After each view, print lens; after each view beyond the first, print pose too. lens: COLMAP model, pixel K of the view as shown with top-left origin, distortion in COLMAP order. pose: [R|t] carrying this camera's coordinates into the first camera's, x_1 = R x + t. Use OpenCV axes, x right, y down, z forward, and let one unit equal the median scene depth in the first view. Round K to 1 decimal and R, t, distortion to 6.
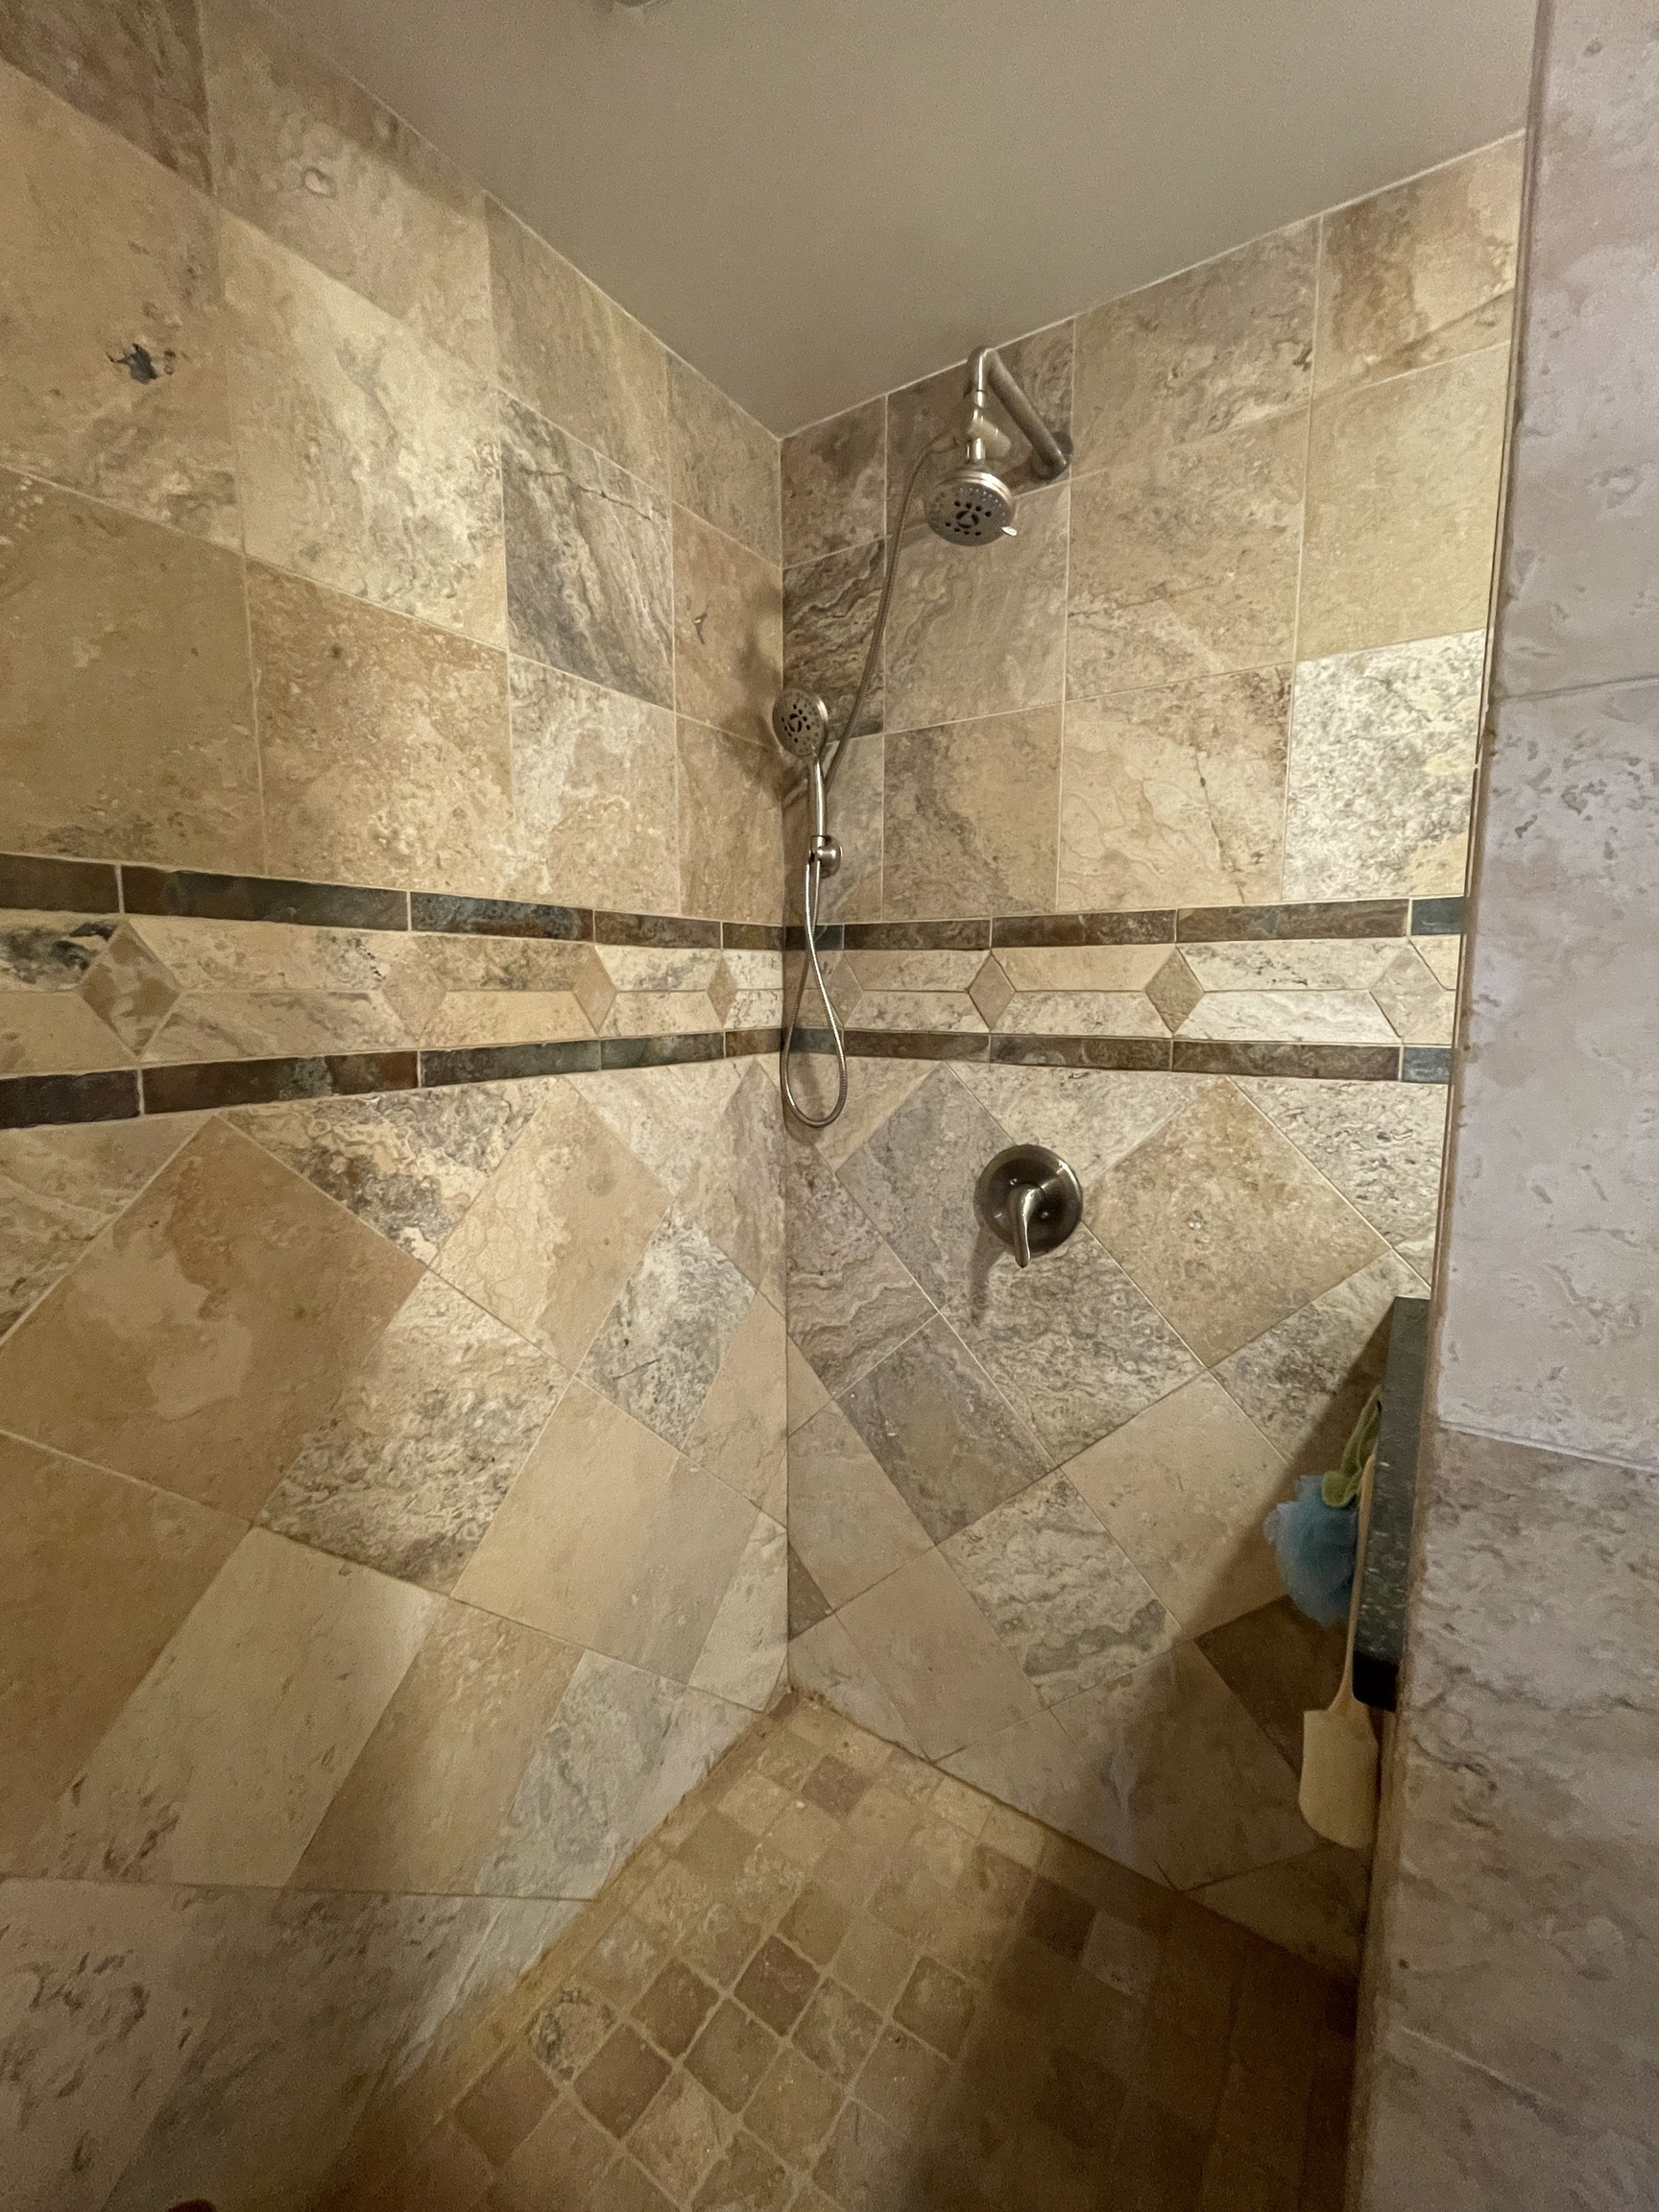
lens RADIAL K [[901.7, 0, 831.2], [0, 901.7, 1108.1], [0, 0, 1]] dist [-0.000839, -0.000950]
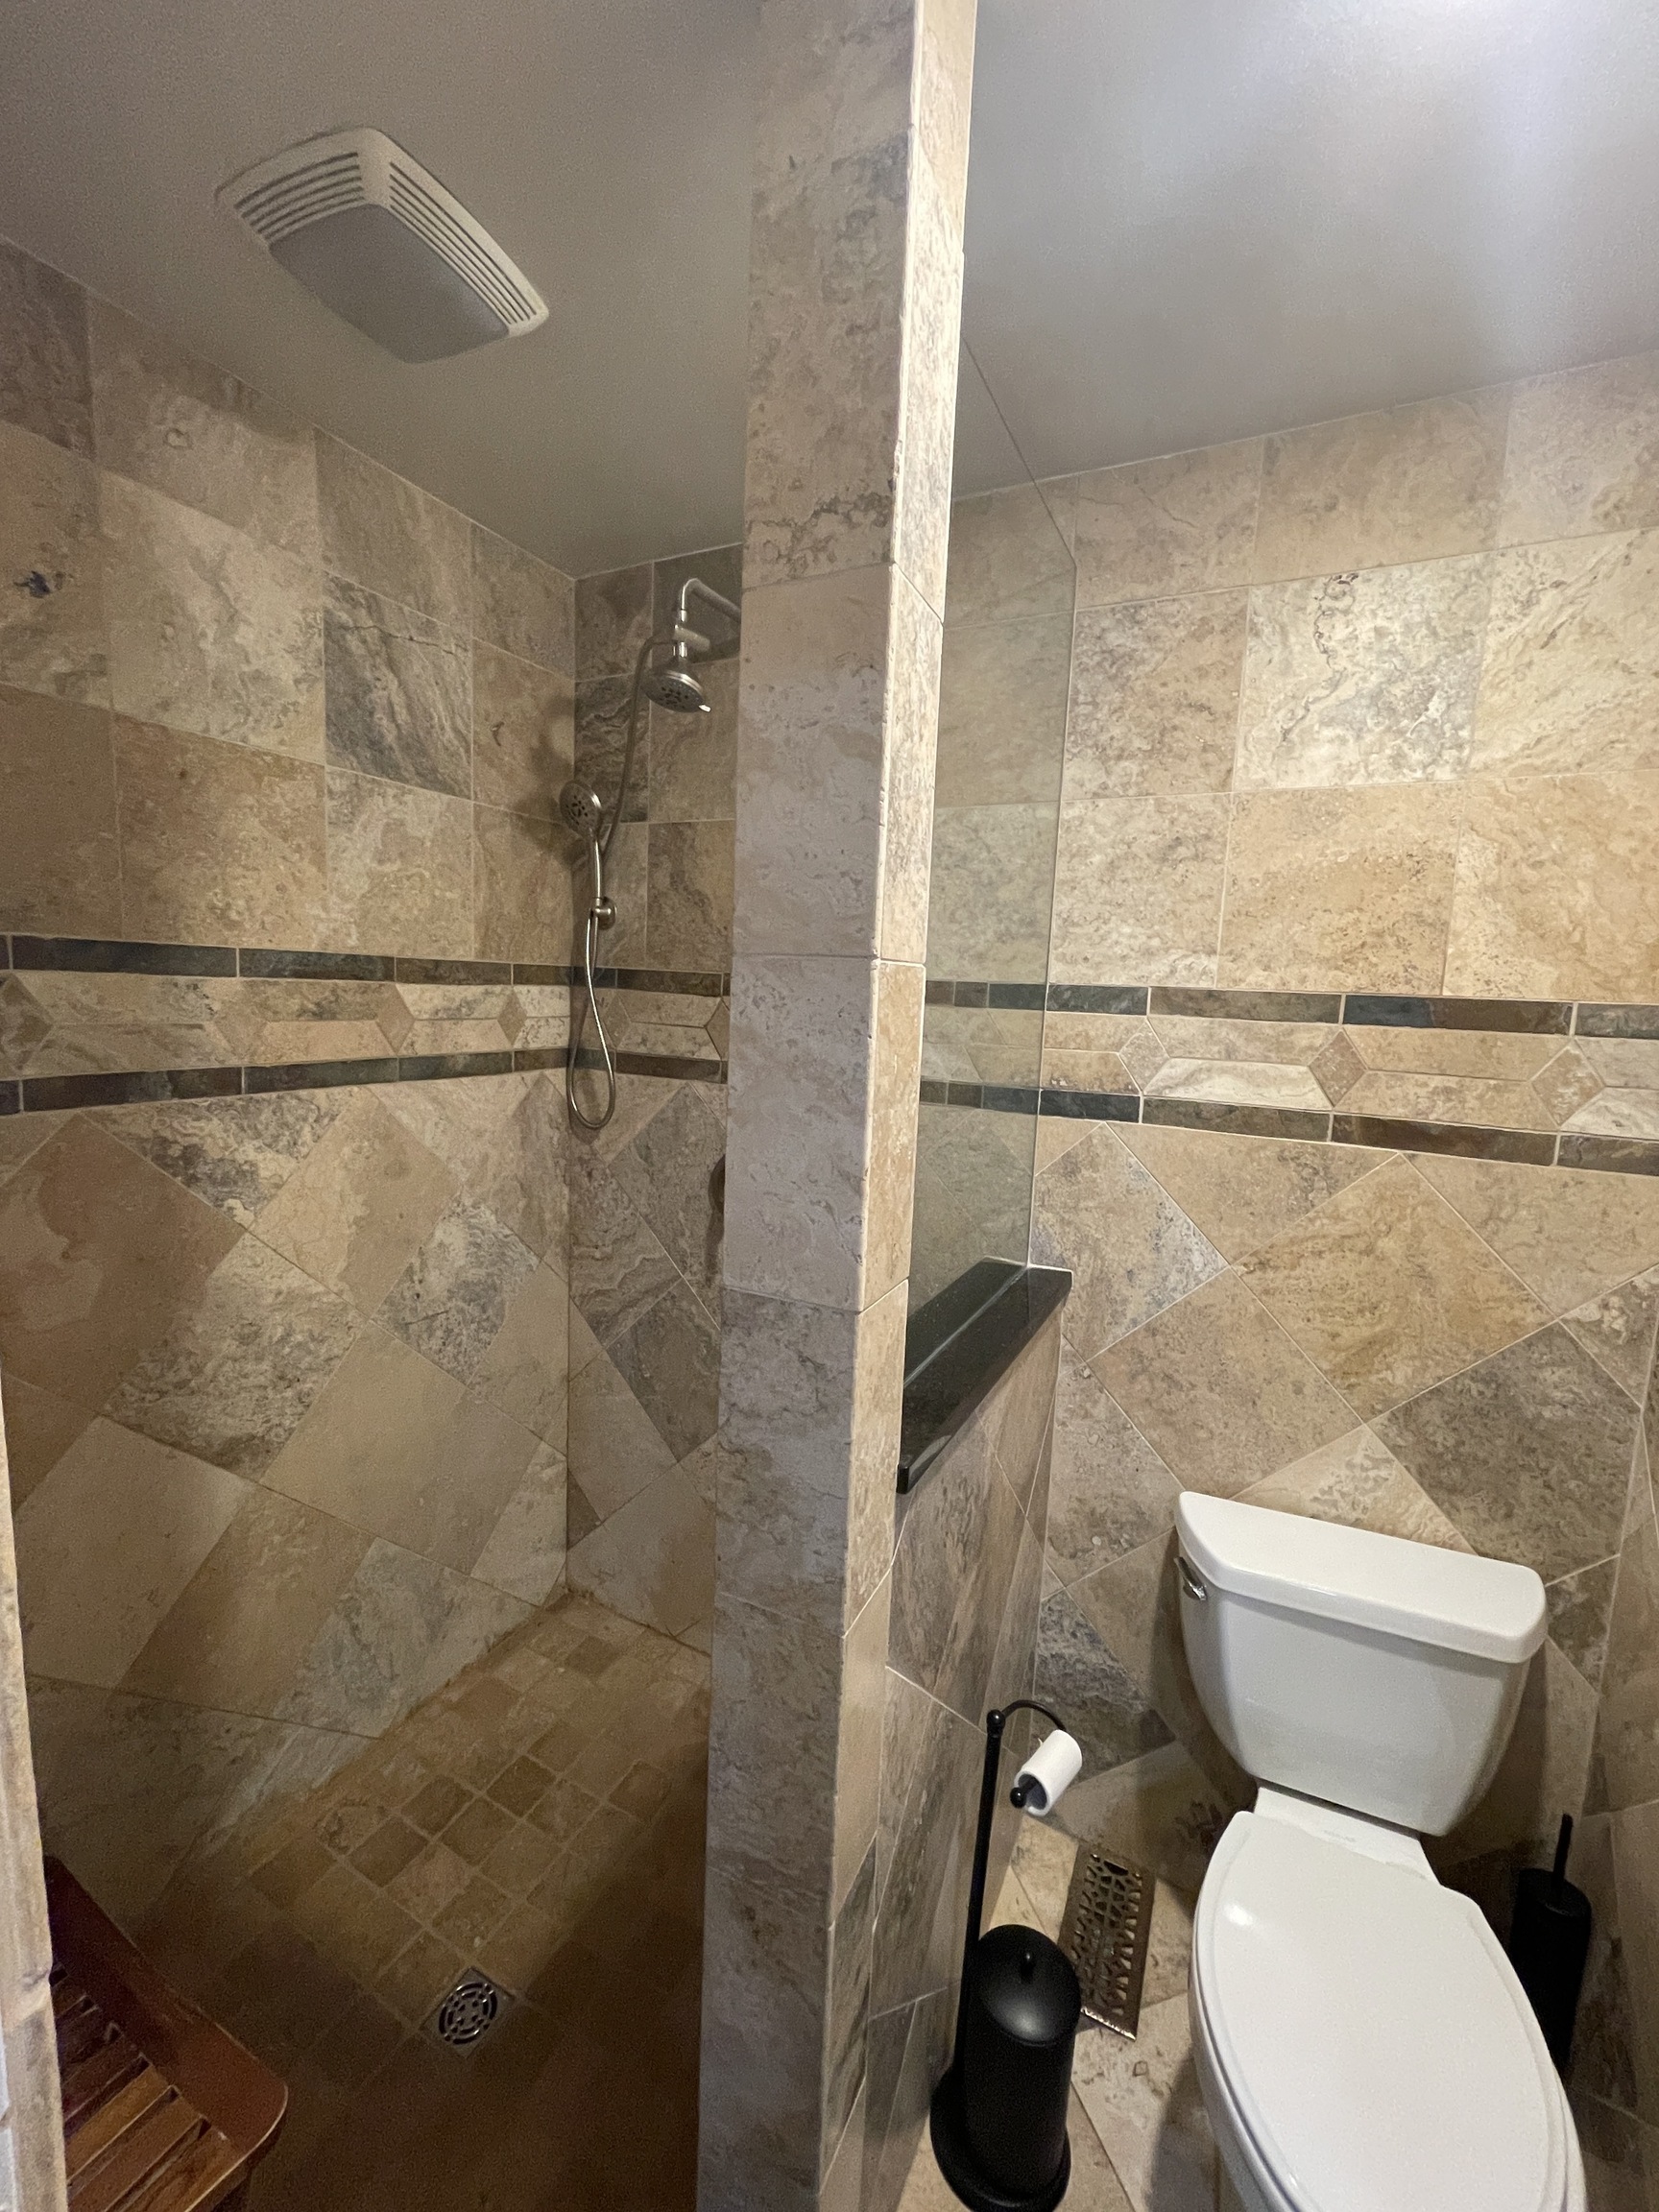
lens RADIAL K [[901.7, 0, 830.6], [0, 901.7, 1106.5], [0, 0, 1]] dist [-0.000839, -0.000950]
pose [[0.992747, 0.027748, 0.116977, 0.230016], [-0.027891, 0.999611, -0.000415, -0.026200], [-0.116943, -0.002850, 0.993135, -0.388429]]
